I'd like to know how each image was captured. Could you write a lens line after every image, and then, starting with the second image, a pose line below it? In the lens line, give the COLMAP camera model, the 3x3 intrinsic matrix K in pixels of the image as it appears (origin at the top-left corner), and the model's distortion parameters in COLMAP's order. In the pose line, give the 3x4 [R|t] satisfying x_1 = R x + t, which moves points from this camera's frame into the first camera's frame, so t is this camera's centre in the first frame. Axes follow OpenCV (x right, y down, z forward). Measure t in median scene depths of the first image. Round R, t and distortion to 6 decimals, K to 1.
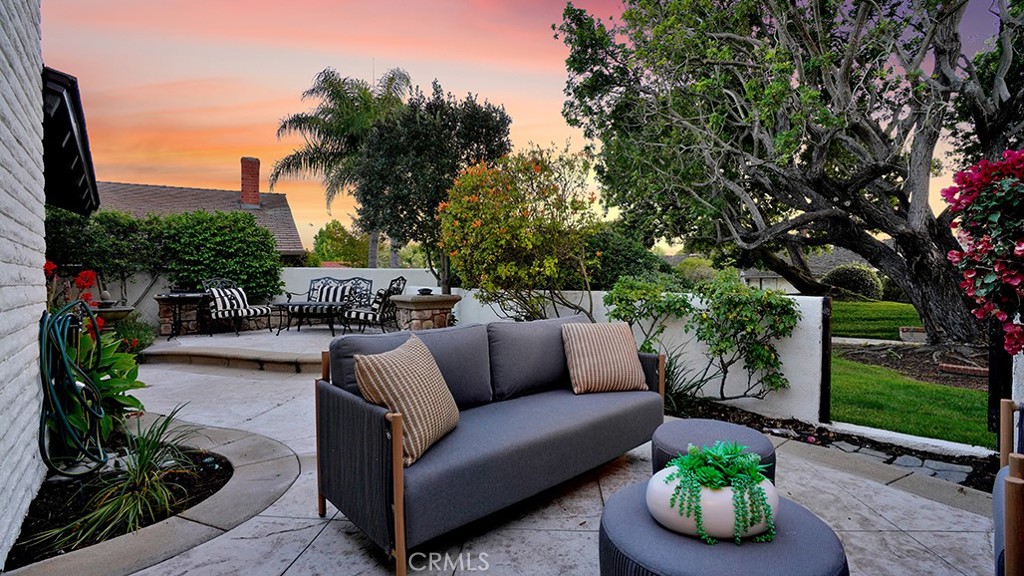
lens RADIAL K [[470.2, 0, 512.7], [0, 470.2, 281.7], [0, 0, 1]] dist [-0.046425, 0.001600]
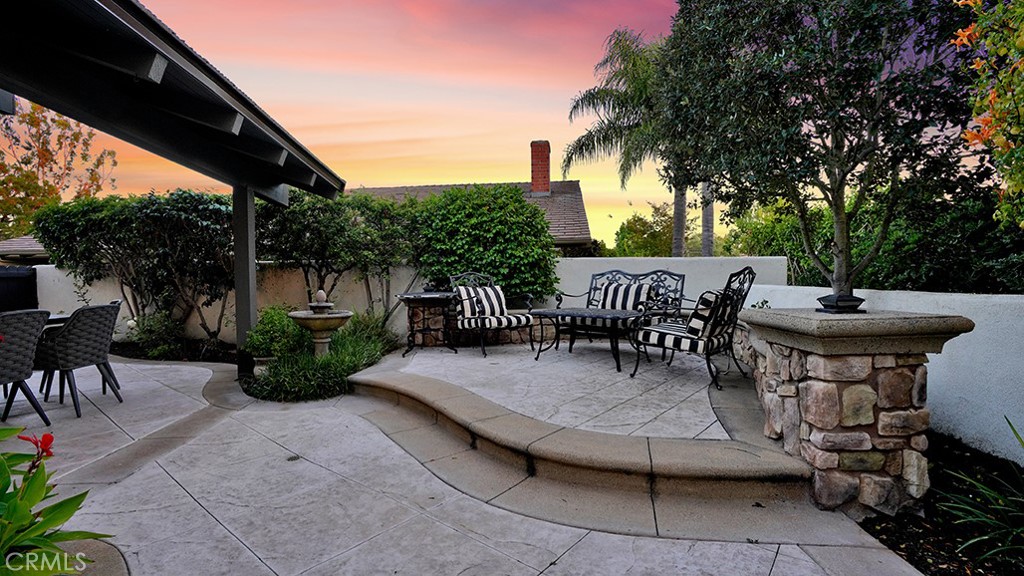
lens RADIAL K [[470.2, 0, 508.6], [0, 470.2, 277.5], [0, 0, 1]] dist [-0.046425, 0.001600]
pose [[0.807545, -0.001422, -0.589804, -0.137890], [0.001812, 0.999998, 0.000070, 0.000214], [0.589803, -0.001126, 0.807547, 0.407366]]
